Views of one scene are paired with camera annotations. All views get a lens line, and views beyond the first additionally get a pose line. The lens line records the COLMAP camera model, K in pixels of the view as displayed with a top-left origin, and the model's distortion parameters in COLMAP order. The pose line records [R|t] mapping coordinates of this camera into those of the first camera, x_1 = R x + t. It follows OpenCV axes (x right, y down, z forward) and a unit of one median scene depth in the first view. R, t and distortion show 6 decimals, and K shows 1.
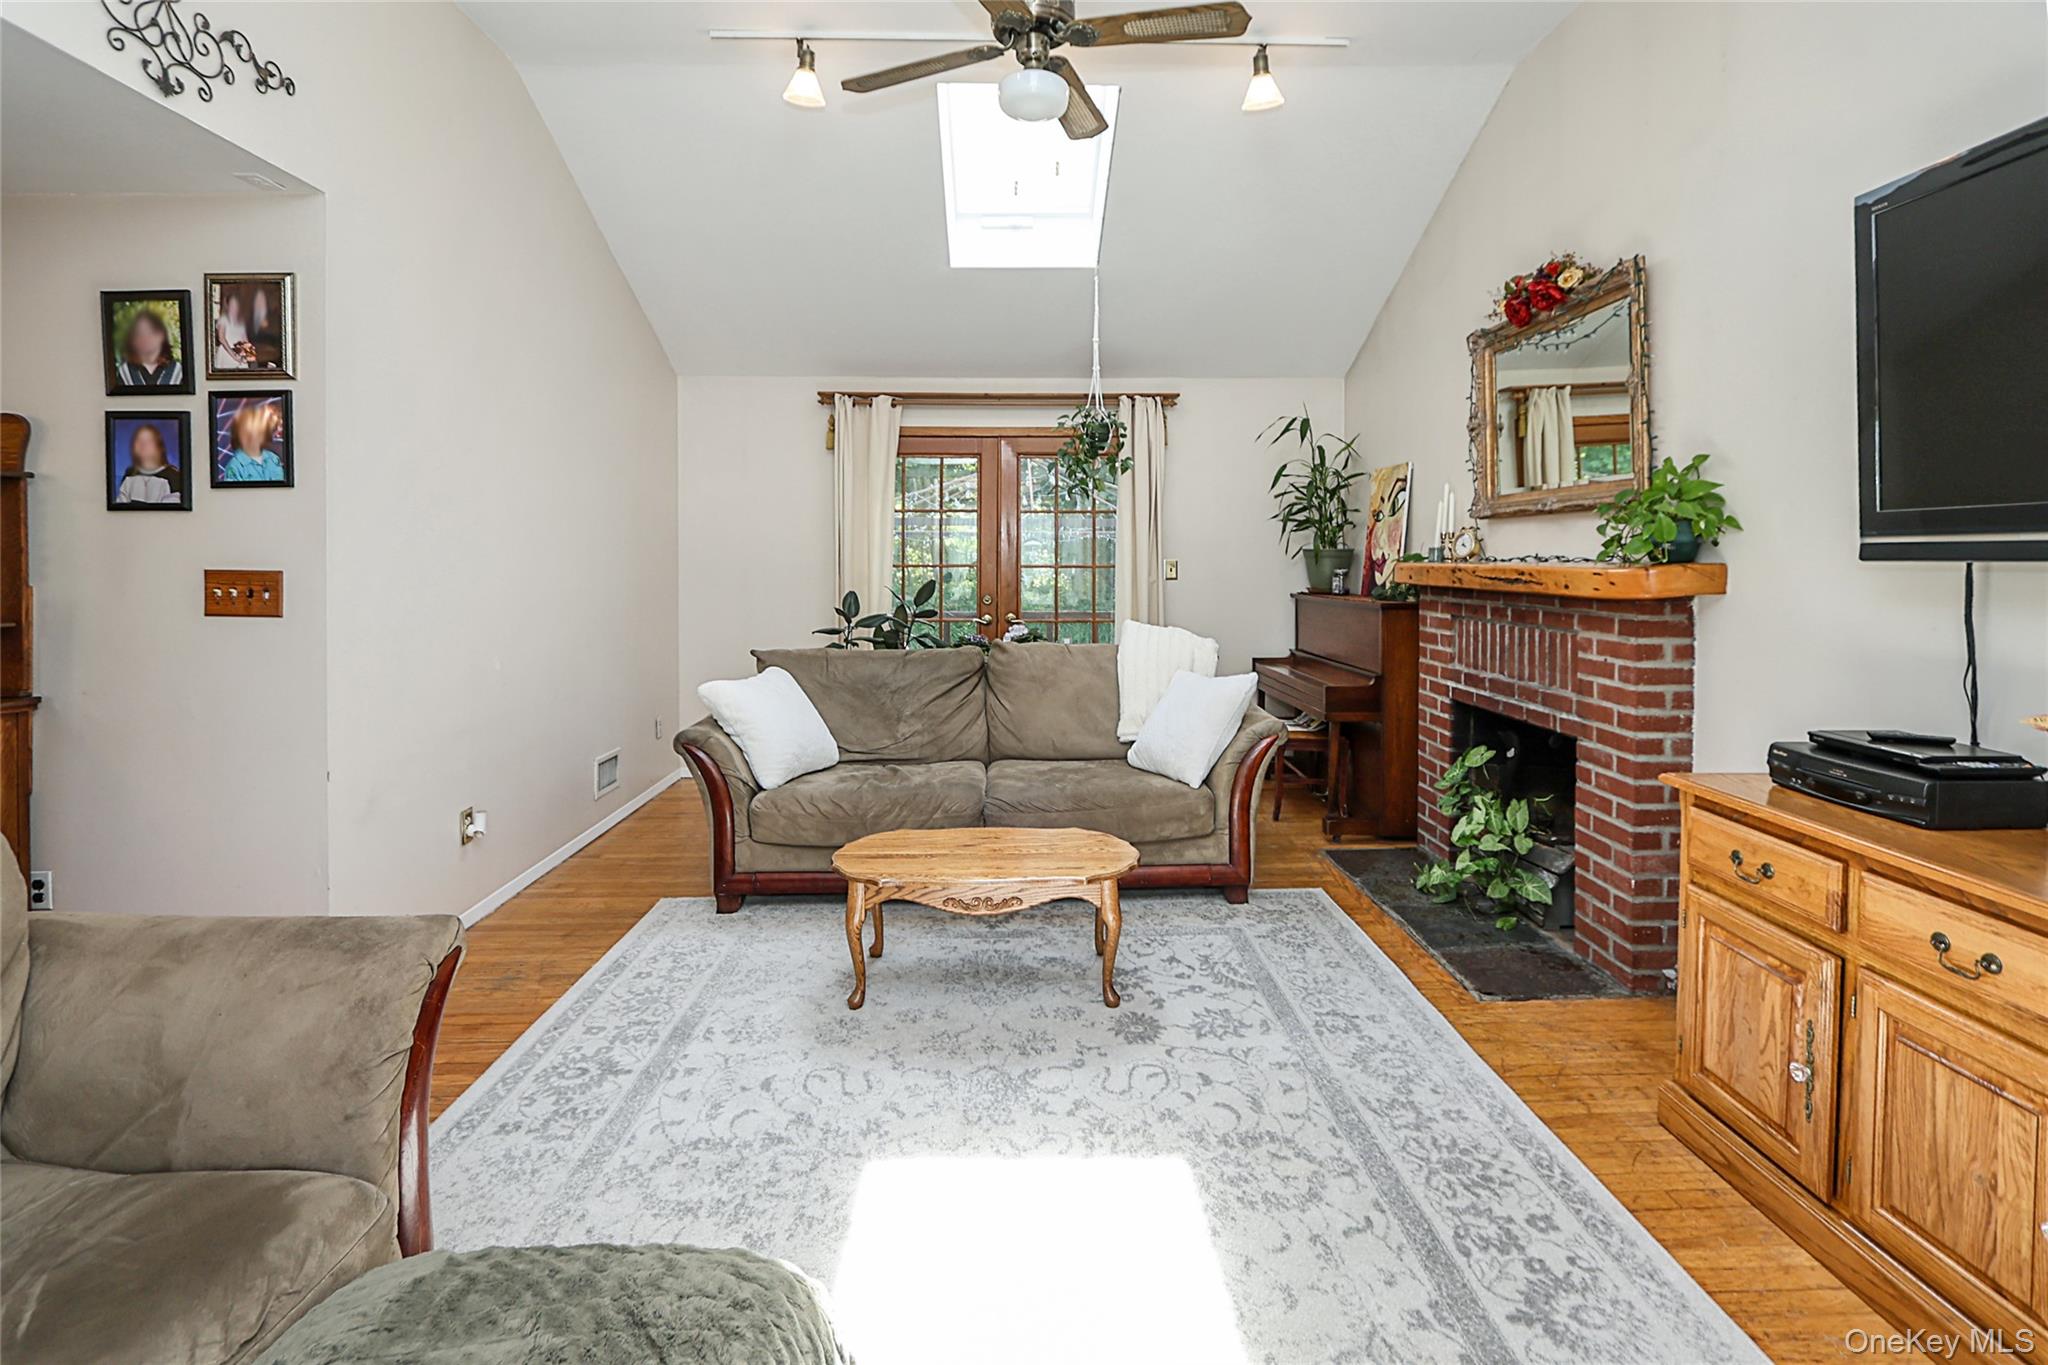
lens RADIAL K [[961.1, 0, 1057.9], [0, 961.1, 572.6], [0, 0, 1]] dist [-0.009792, 0.000387]
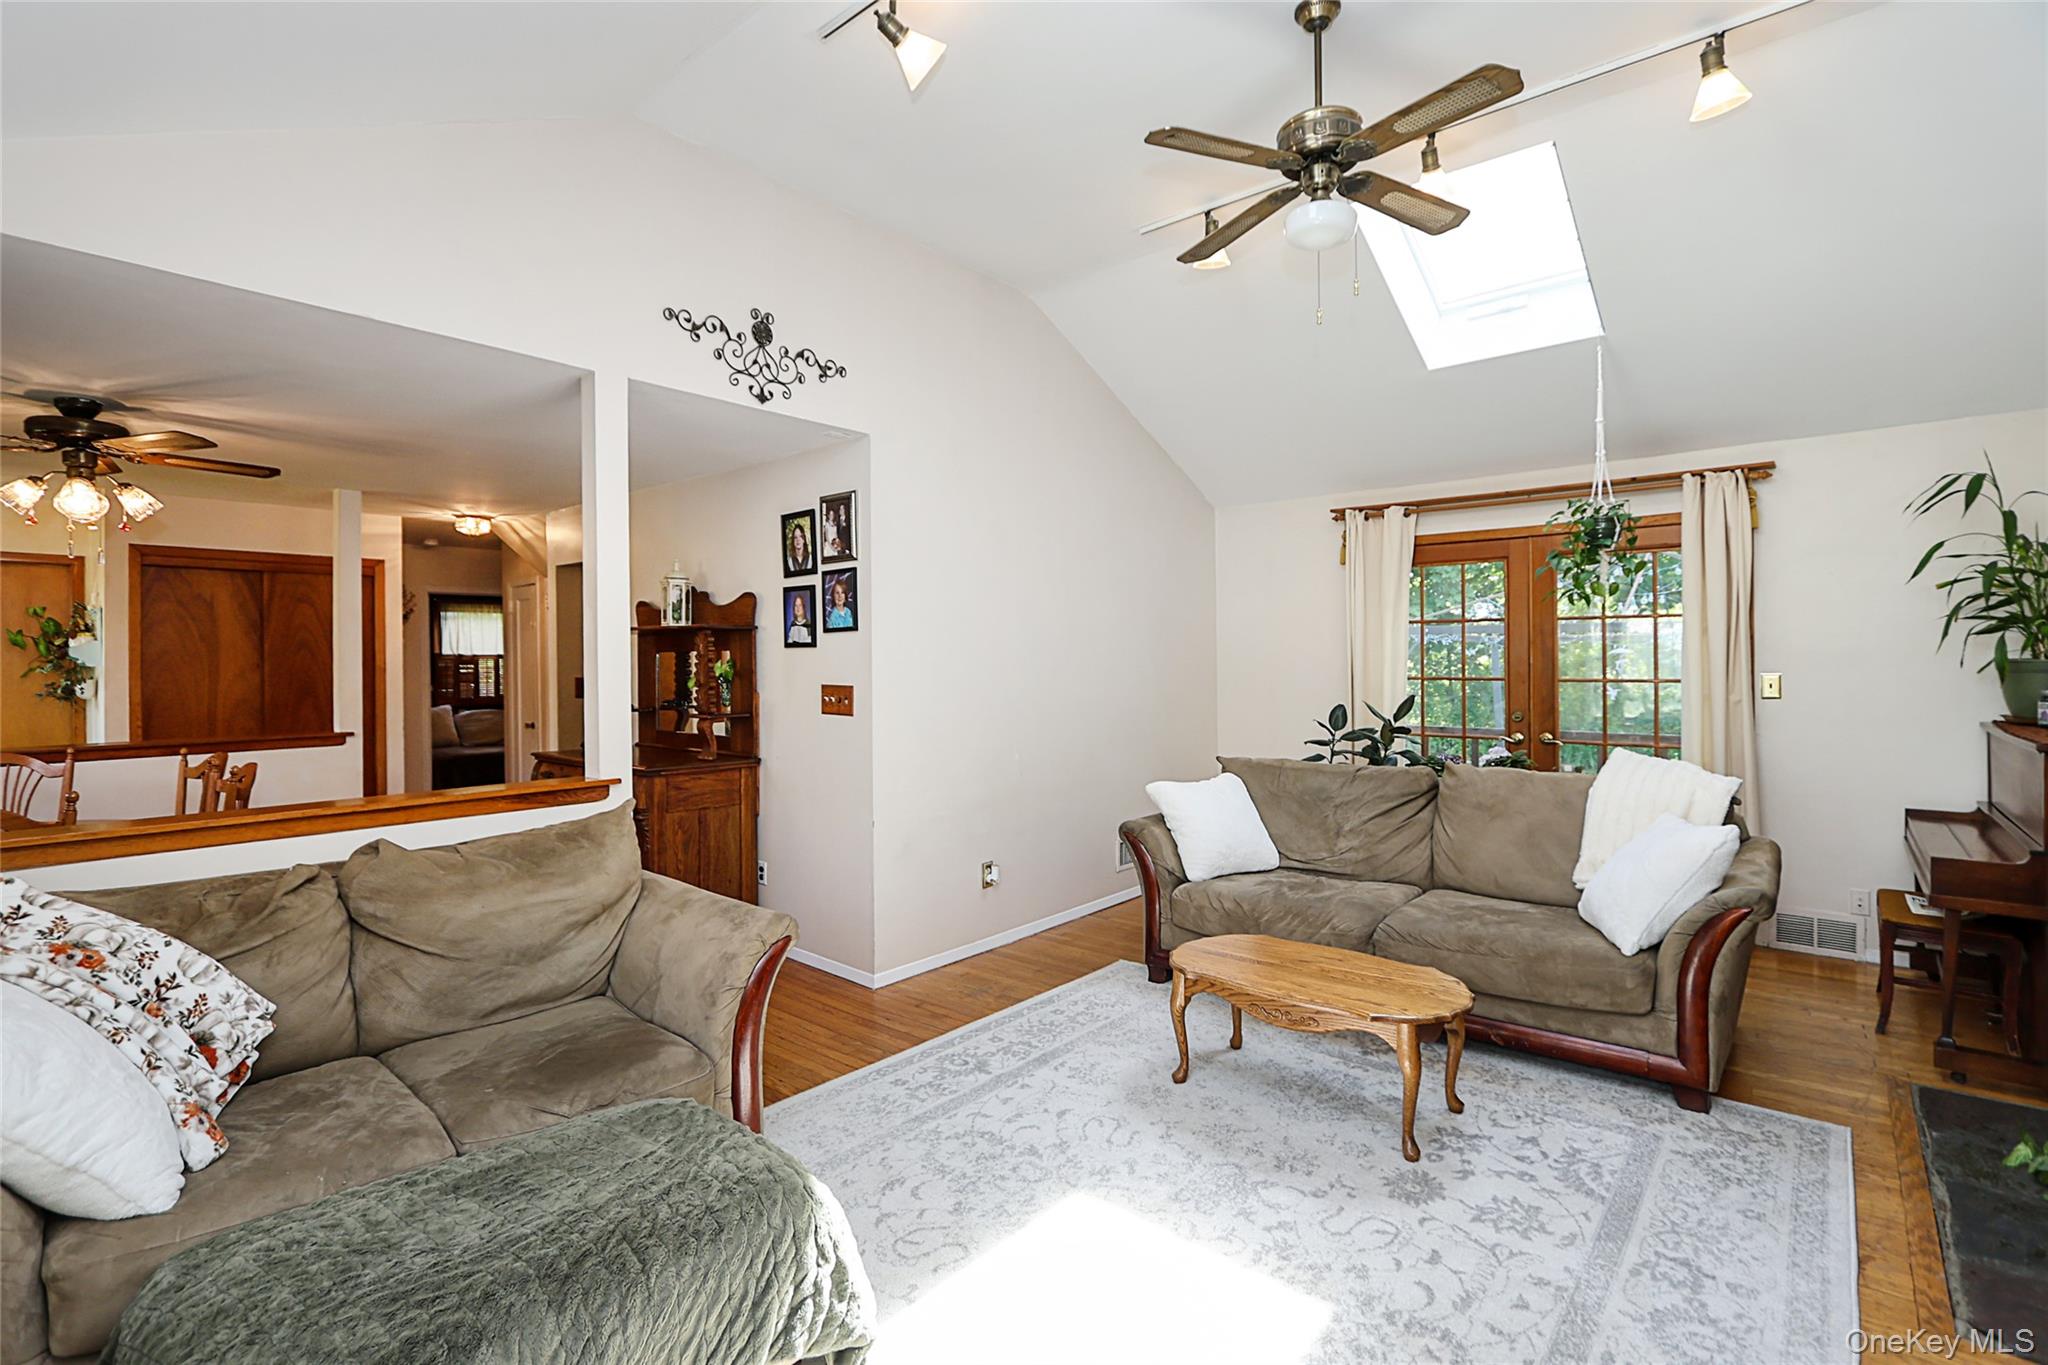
lens RADIAL K [[961.1, 0, 1054.9], [0, 961.1, 665.0], [0, 0, 1]] dist [-0.009792, 0.000387]
pose [[0.748182, -0.000249, -0.663493, 0.338081], [-0.005657, 0.999961, -0.006754, -0.019937], [0.663469, 0.008806, 0.748152, 0.049998]]
